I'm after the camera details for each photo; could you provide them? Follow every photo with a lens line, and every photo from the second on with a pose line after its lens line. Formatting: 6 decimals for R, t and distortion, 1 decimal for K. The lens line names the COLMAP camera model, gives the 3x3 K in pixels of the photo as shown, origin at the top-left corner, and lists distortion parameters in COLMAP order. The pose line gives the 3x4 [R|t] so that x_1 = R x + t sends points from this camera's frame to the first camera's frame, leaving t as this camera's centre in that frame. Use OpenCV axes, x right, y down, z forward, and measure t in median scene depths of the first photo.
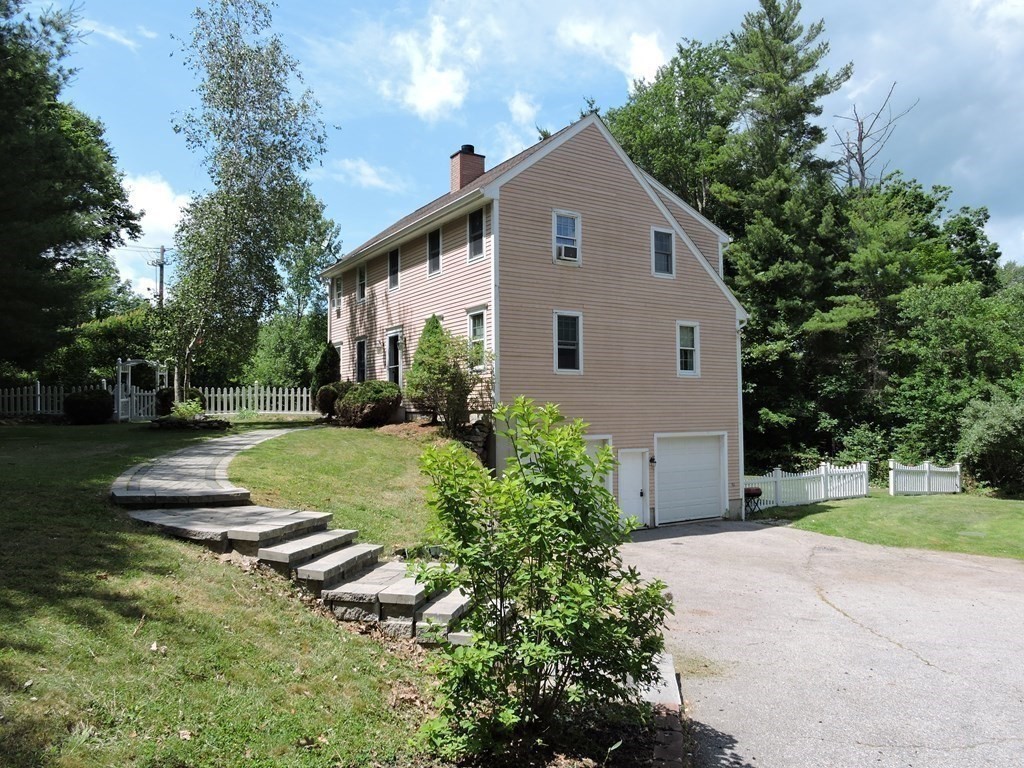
lens RADIAL K [[728.1, 0, 517.1], [0, 728.1, 387.3], [0, 0, 1]] dist [0.000810, 0.003759]
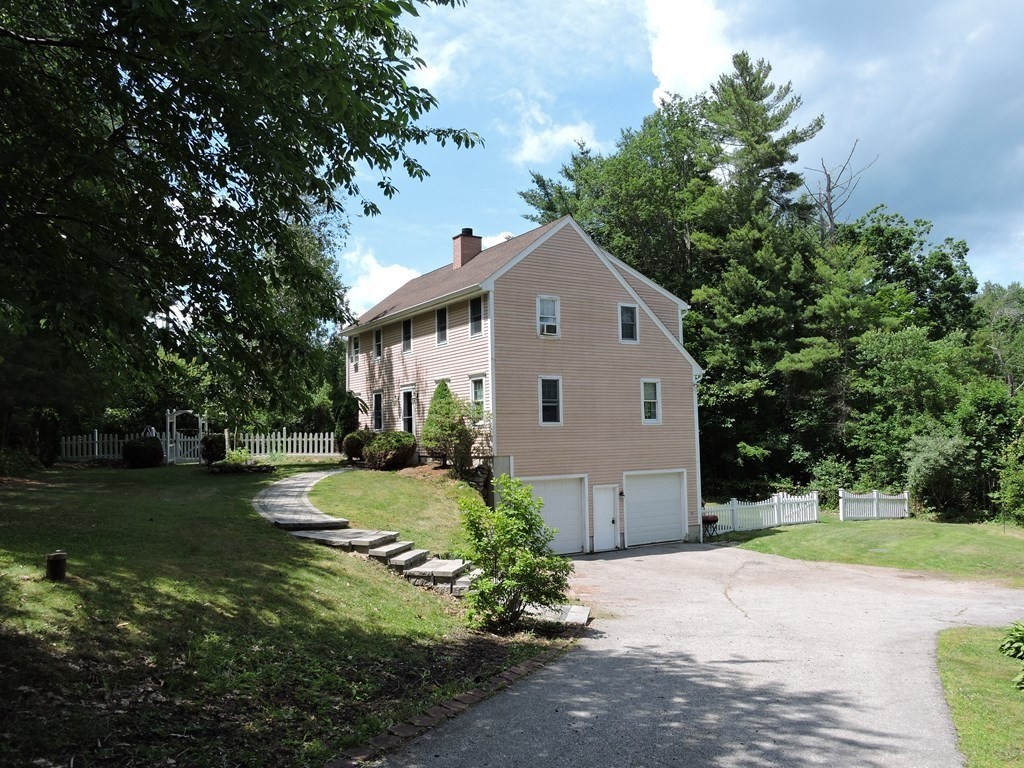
lens RADIAL K [[830.5, 0, 505.7], [0, 830.5, 379.6], [0, 0, 1]] dist [-0.006075, 0.007531]
pose [[0.999772, -0.014404, -0.015756, 0.013200], [0.013924, 0.999448, -0.030171, -0.045410], [0.016182, 0.029945, 0.999421, -0.350612]]
